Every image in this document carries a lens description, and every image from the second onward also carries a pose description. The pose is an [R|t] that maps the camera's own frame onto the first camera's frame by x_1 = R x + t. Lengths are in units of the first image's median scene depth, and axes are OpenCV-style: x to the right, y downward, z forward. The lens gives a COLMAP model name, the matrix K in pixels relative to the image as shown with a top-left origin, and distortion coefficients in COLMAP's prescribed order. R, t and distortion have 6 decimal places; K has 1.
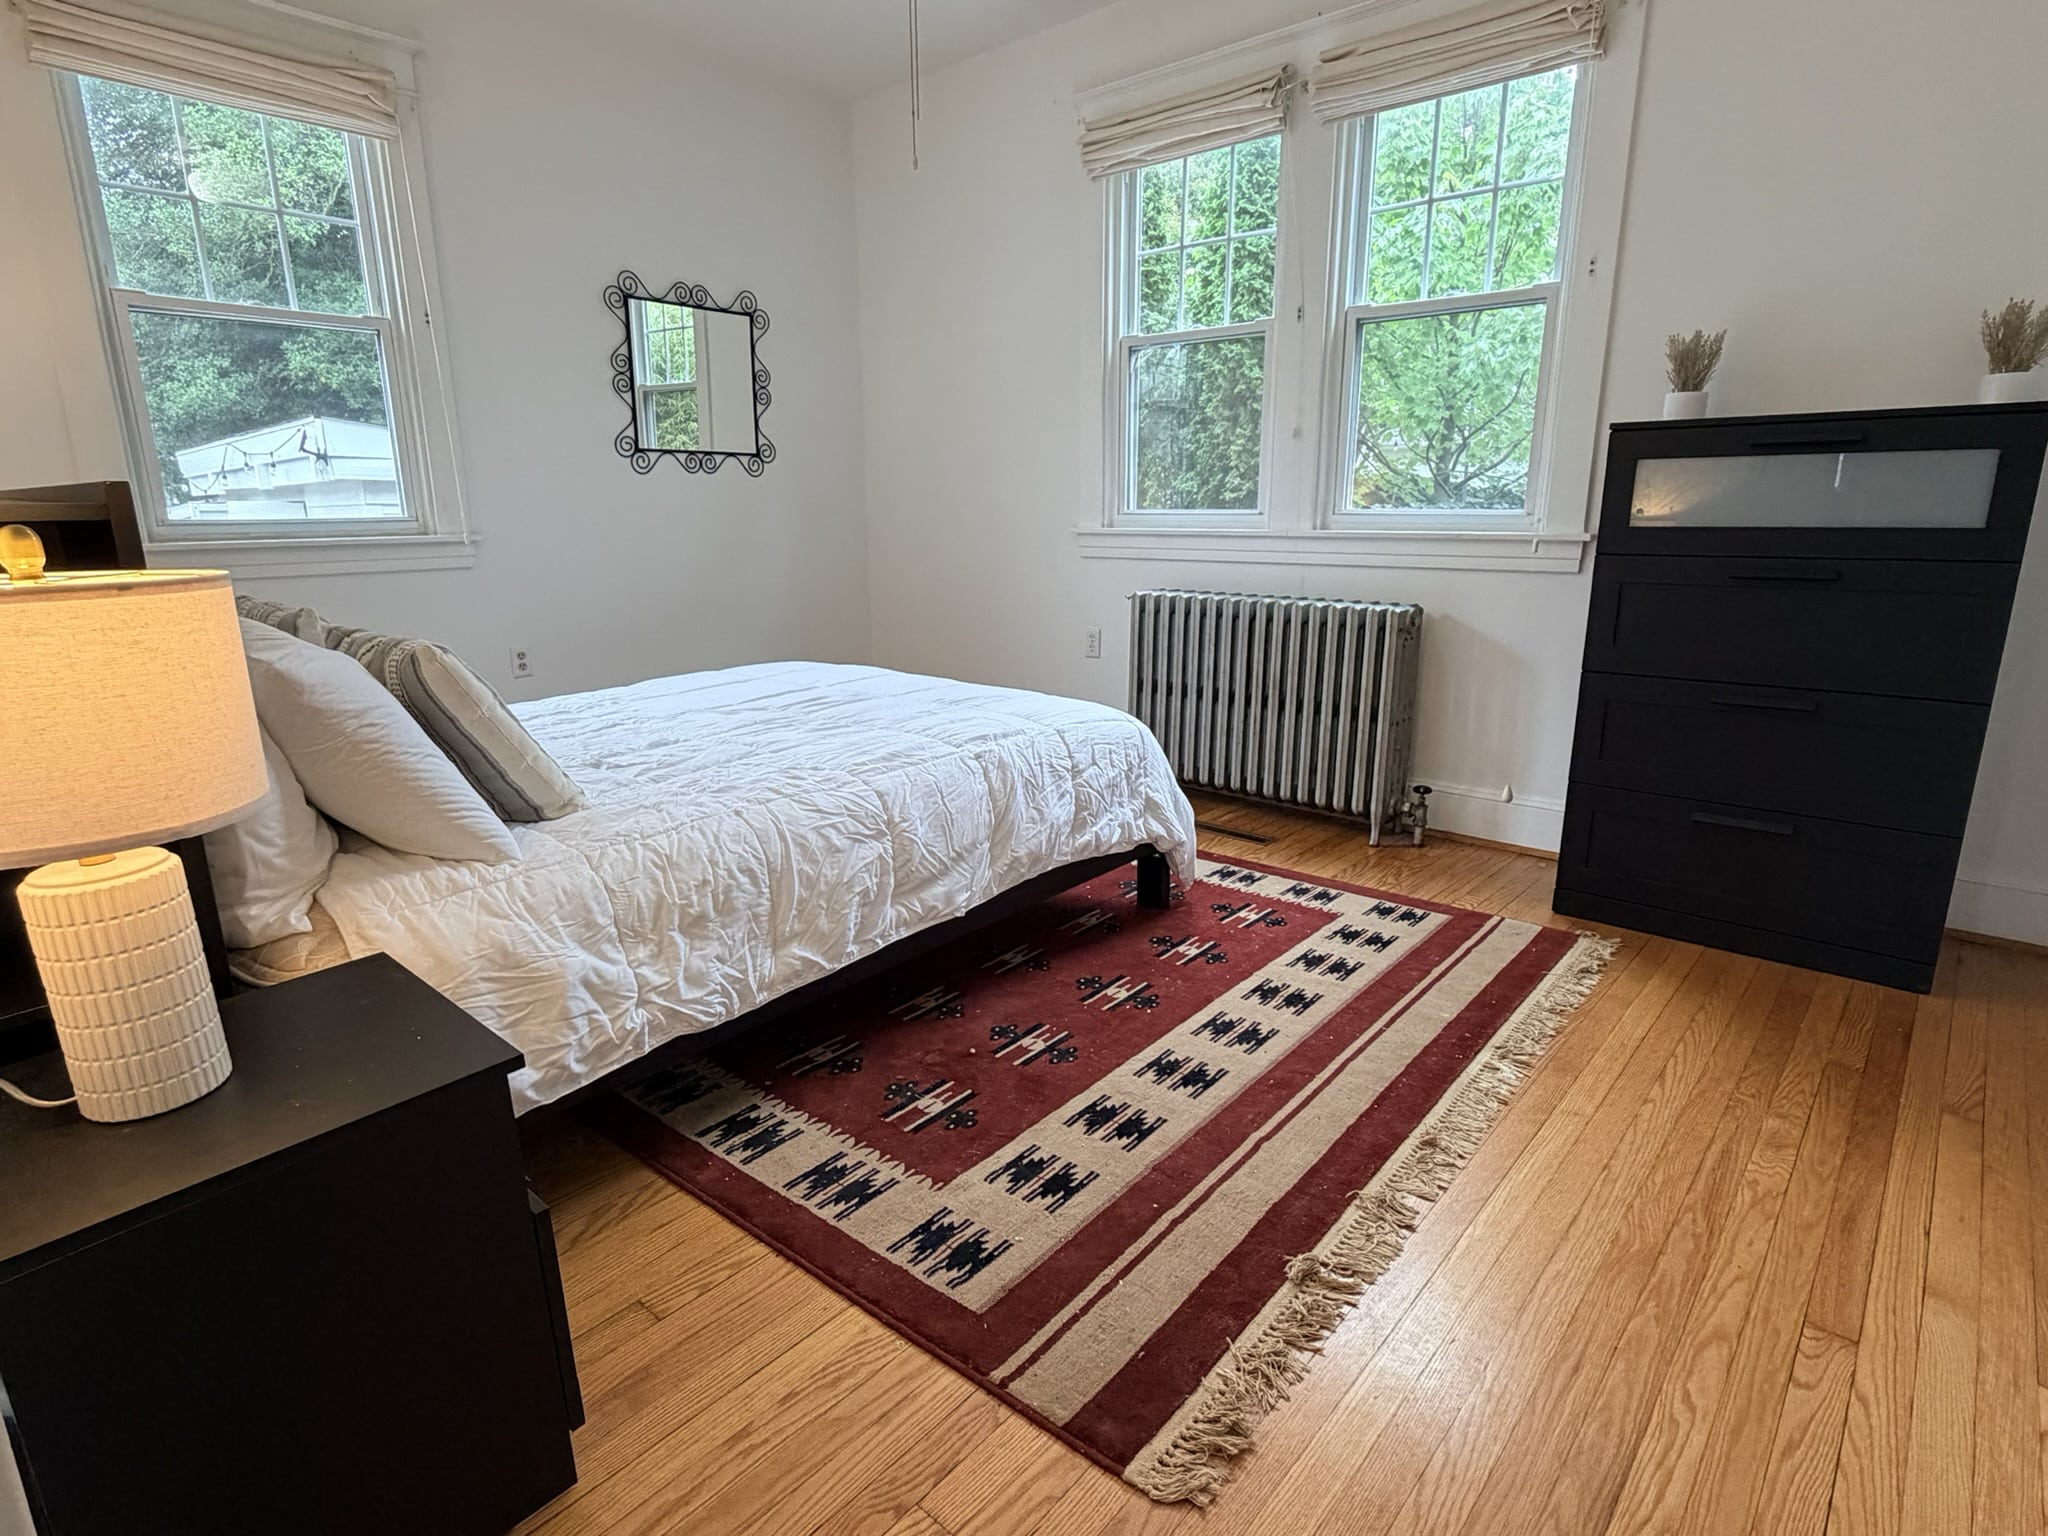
lens RADIAL K [[1055.7, 0, 989.1], [0, 1055.7, 765.7], [0, 0, 1]] dist [0.004426, 0.001102]
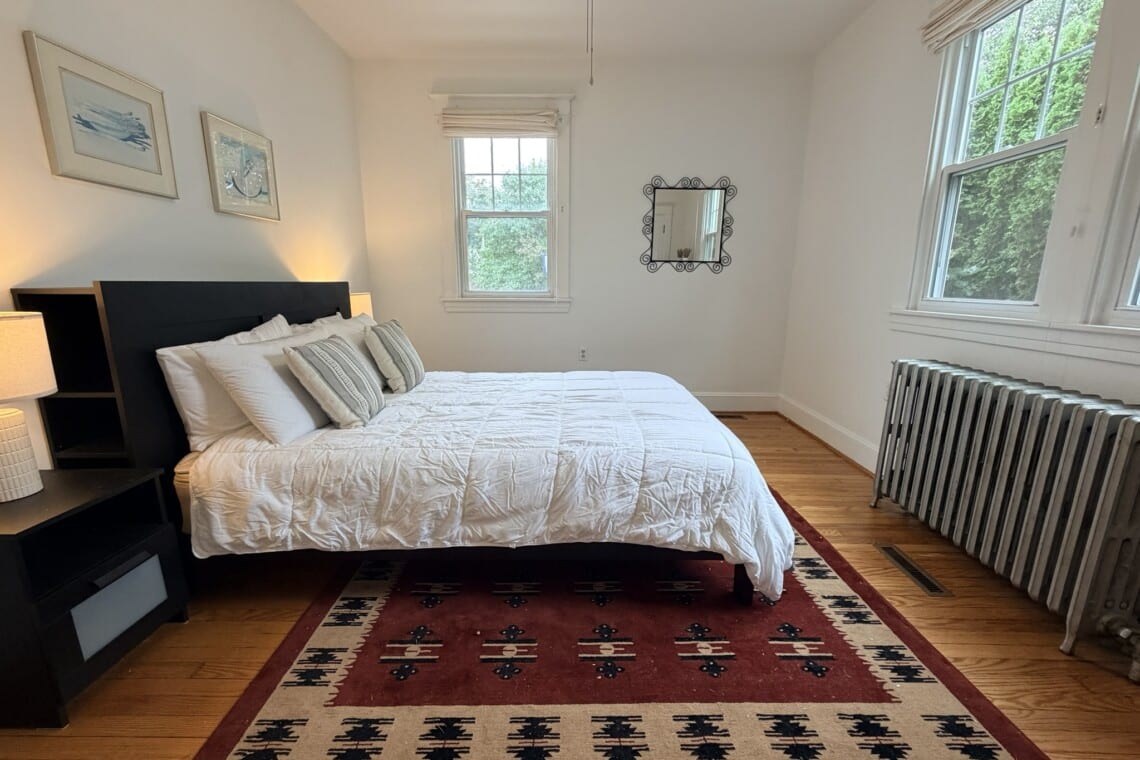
lens RADIAL K [[456.6, 0, 574.4], [0, 456.6, 382.0], [0, 0, 1]] dist [0.008340, -0.006485]
pose [[0.673719, 0.167603, -0.719731, 0.486449], [-0.189526, 0.980554, 0.050931, -0.155063], [0.714271, 0.102094, 0.692383, 0.551326]]
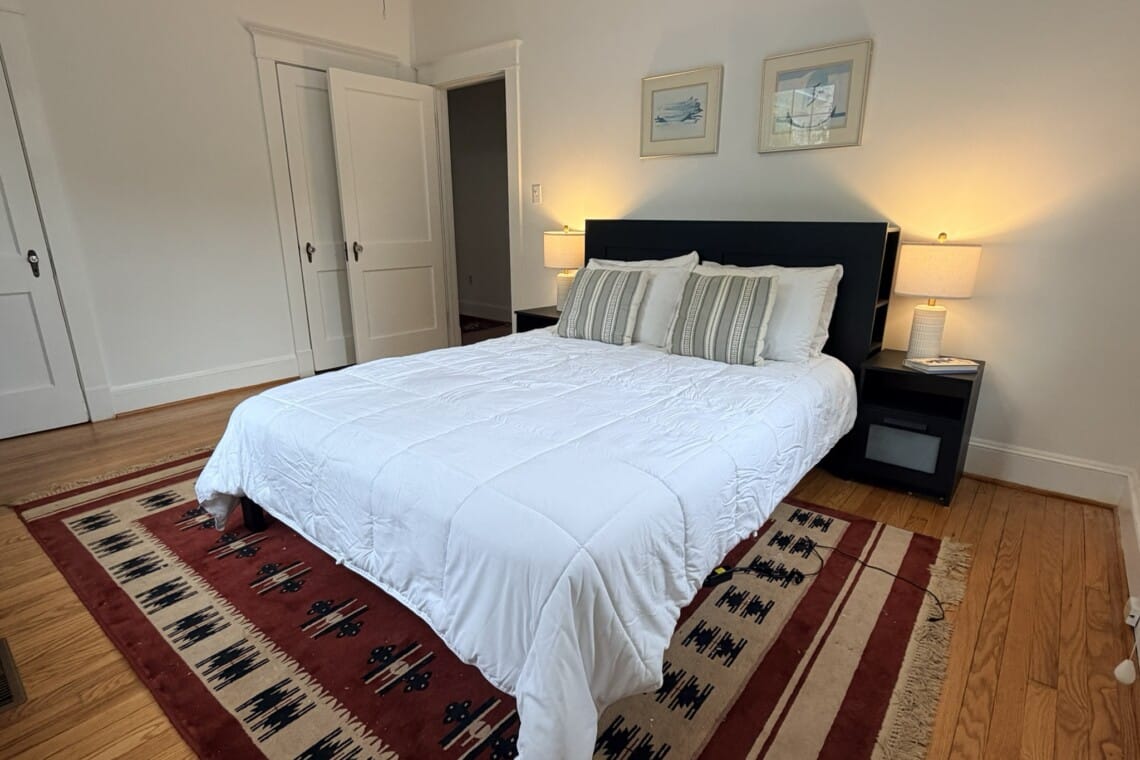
lens RADIAL K [[578.0, 0, 570.3], [0, 578.0, 385.0], [0, 0, 1]] dist [0.001587, -0.000374]
pose [[-0.998733, 0.022921, -0.044795, -0.295285], [-0.003359, 0.857864, 0.513865, -0.541764], [0.050206, 0.513365, -0.856701, 2.021265]]
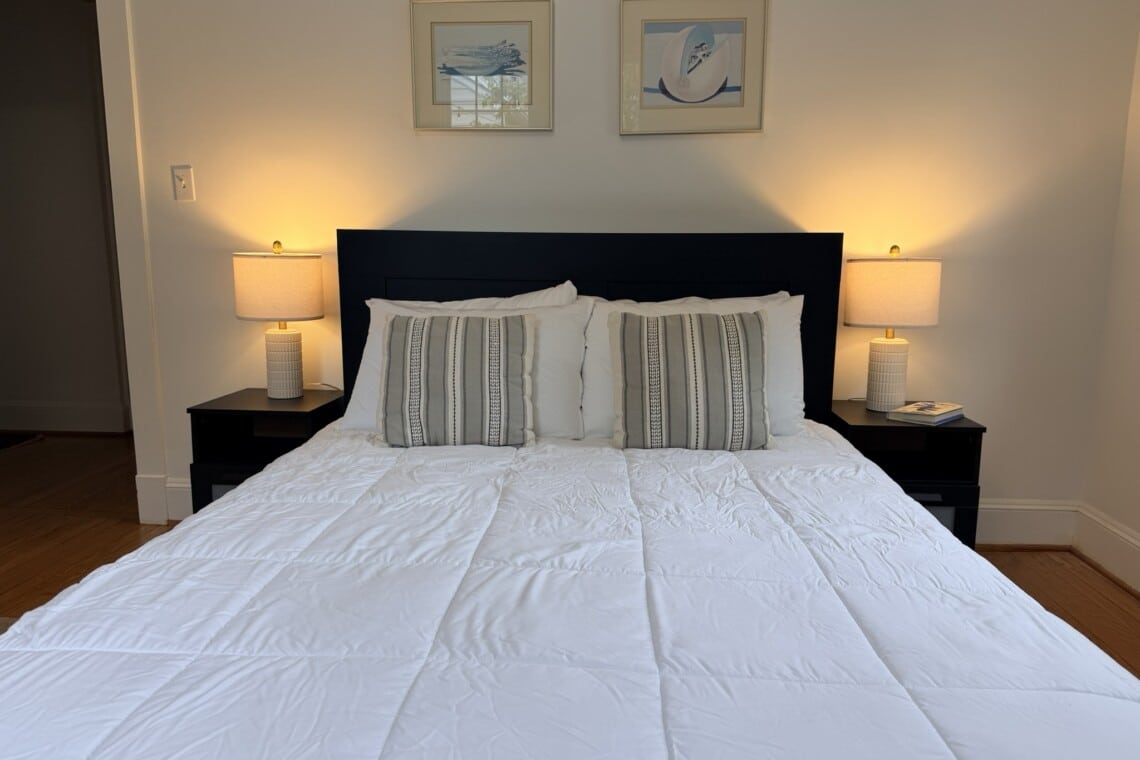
lens RADIAL K [[811.4, 0, 570.0], [0, 811.4, 380.0], [0, 0, 1]] dist [0.015178, -0.002233]
pose [[-0.776496, 0.113674, -0.619784, 0.076695], [-0.153884, 0.919602, 0.361458, -0.410988], [0.611043, 0.376046, -0.696574, 1.605774]]
